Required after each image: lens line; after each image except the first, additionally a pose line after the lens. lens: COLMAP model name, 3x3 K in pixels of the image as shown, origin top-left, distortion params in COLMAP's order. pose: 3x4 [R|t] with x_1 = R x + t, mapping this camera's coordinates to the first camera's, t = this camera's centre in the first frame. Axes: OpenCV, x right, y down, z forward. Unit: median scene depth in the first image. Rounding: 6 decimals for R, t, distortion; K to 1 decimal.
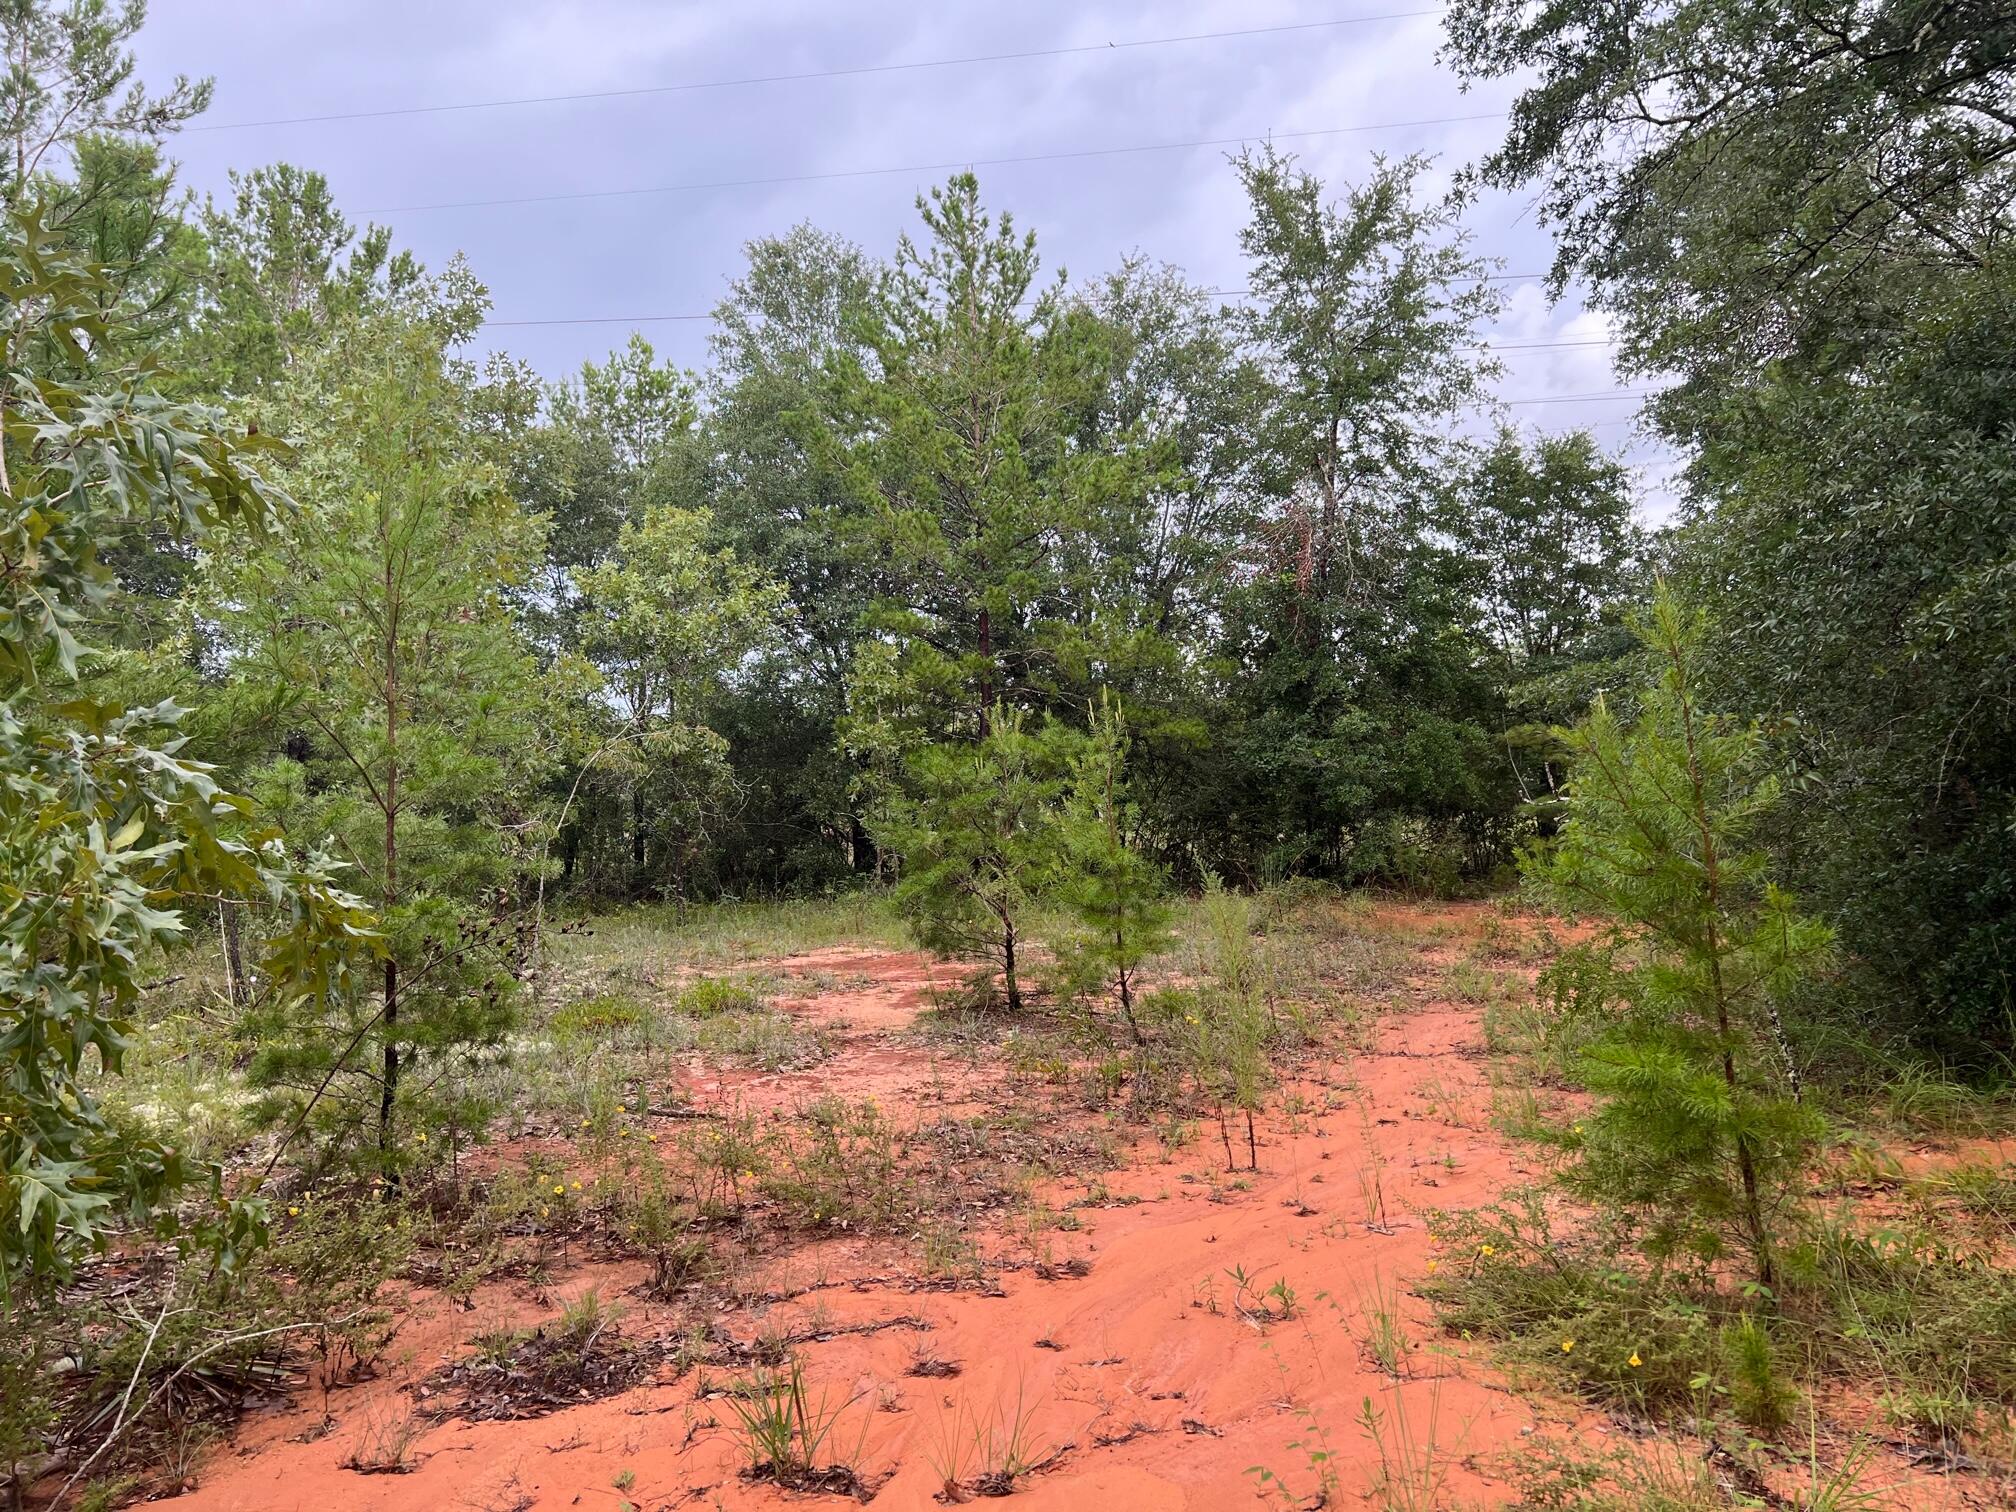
lens RADIAL K [[1509.3, 0, 988.0], [0, 1509.3, 756.6], [0, 0, 1]] dist [0.010817, 0.000599]
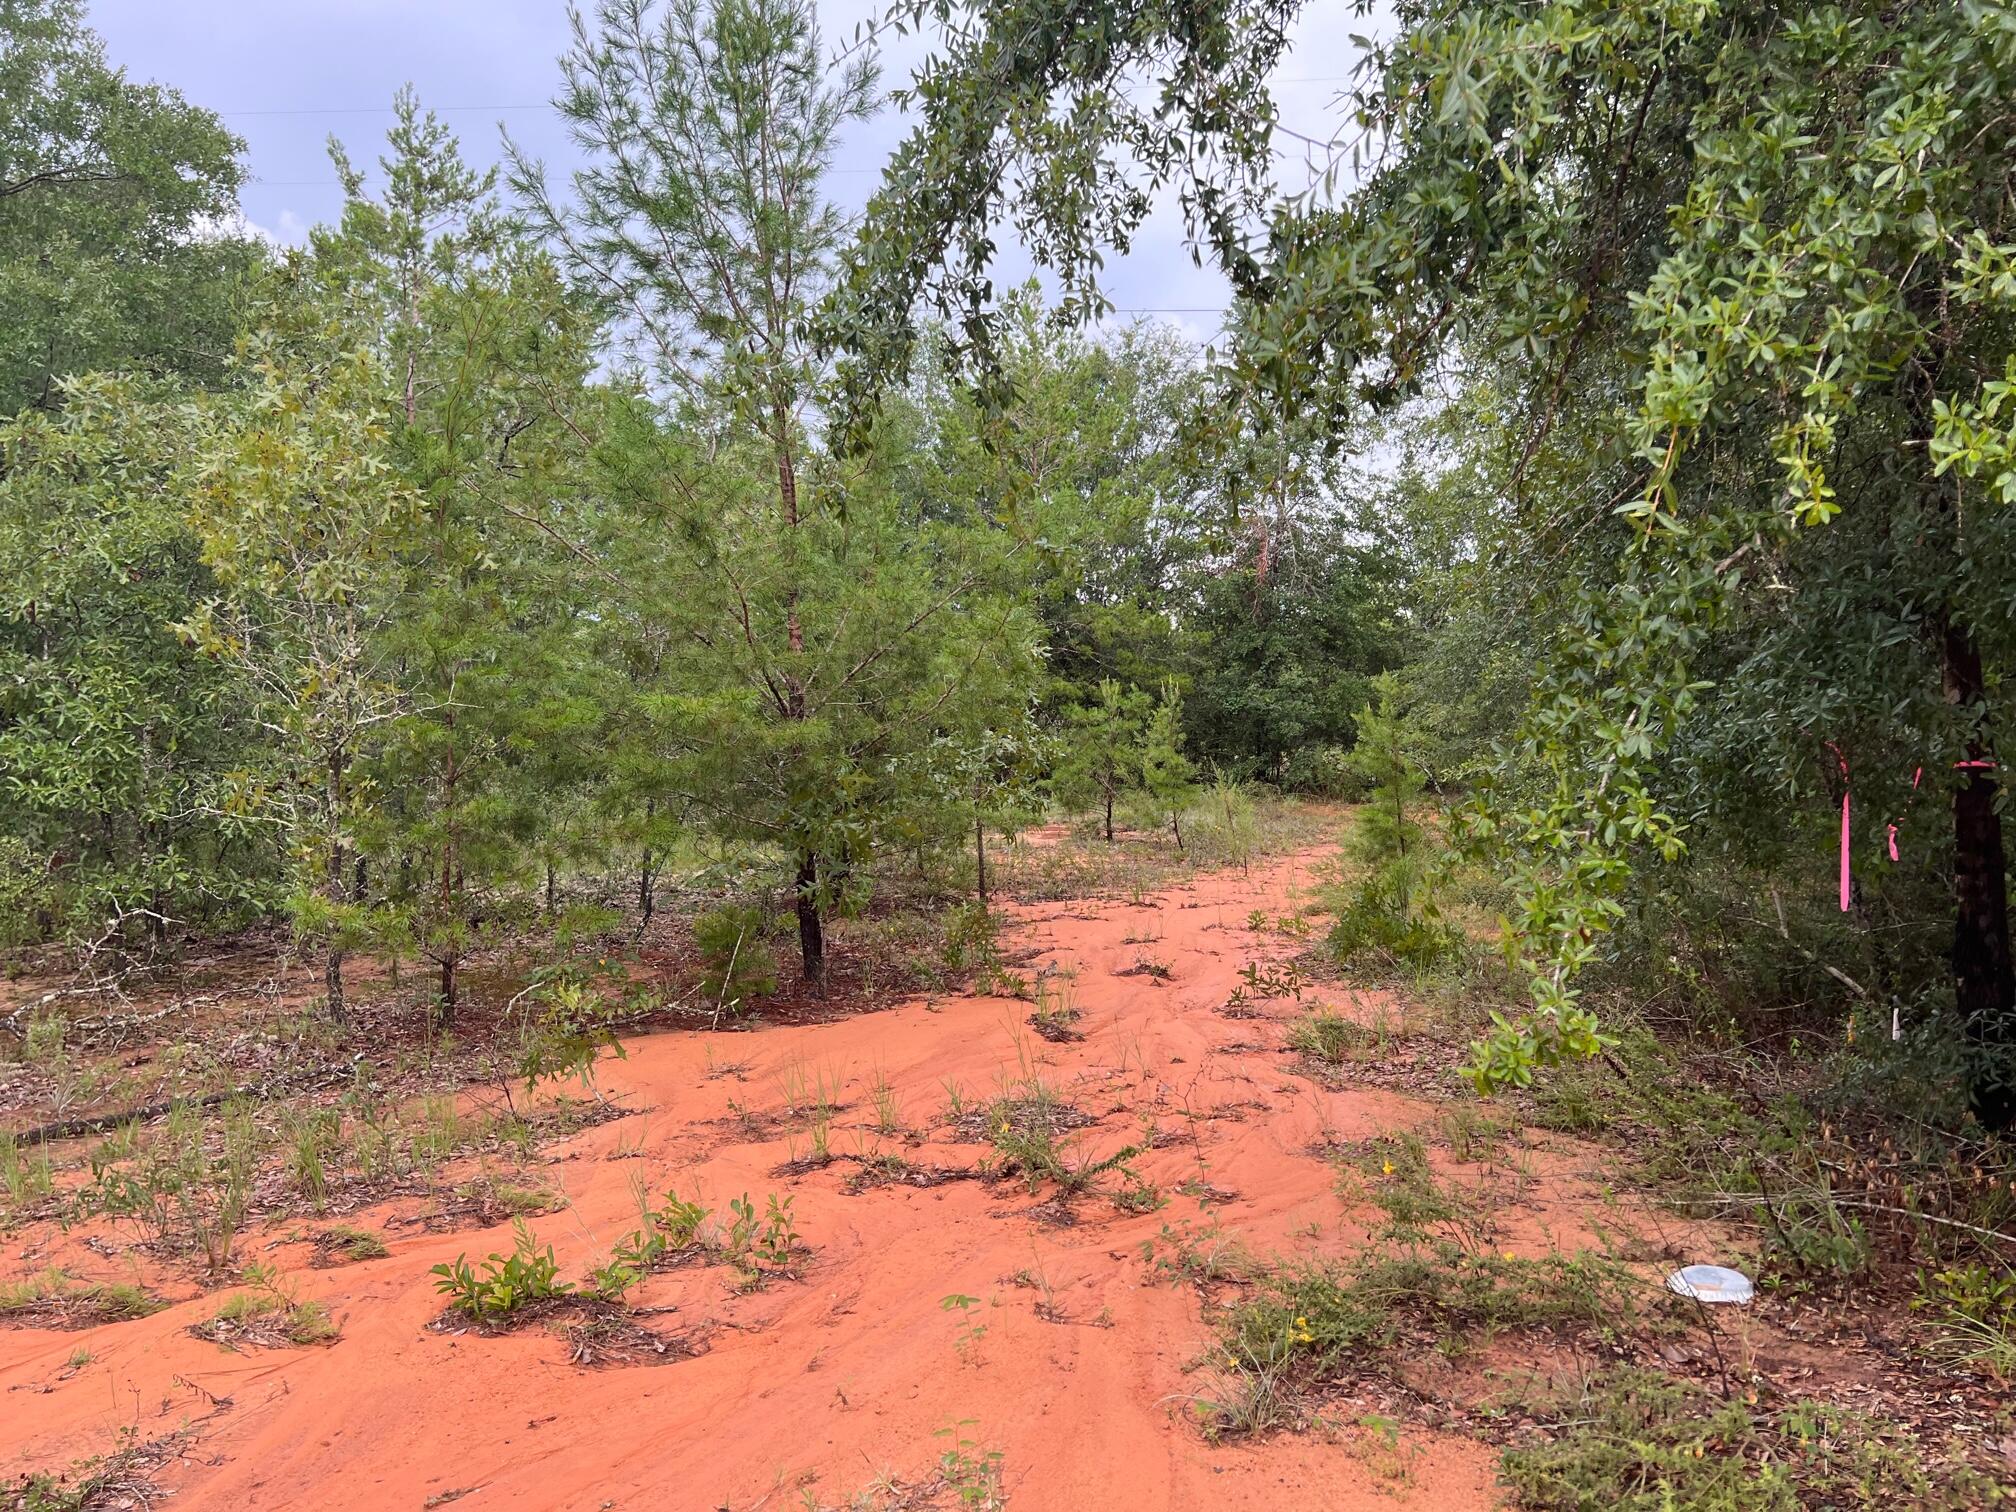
lens RADIAL K [[1509.3, 0, 1022.5], [0, 1509.3, 758.7], [0, 0, 1]] dist [0.010817, 0.000599]
pose [[0.997791, 0.023114, 0.062282, -0.086242], [-0.026417, 0.998259, 0.052744, -0.012726], [-0.060955, -0.054273, 0.996664, -0.355636]]
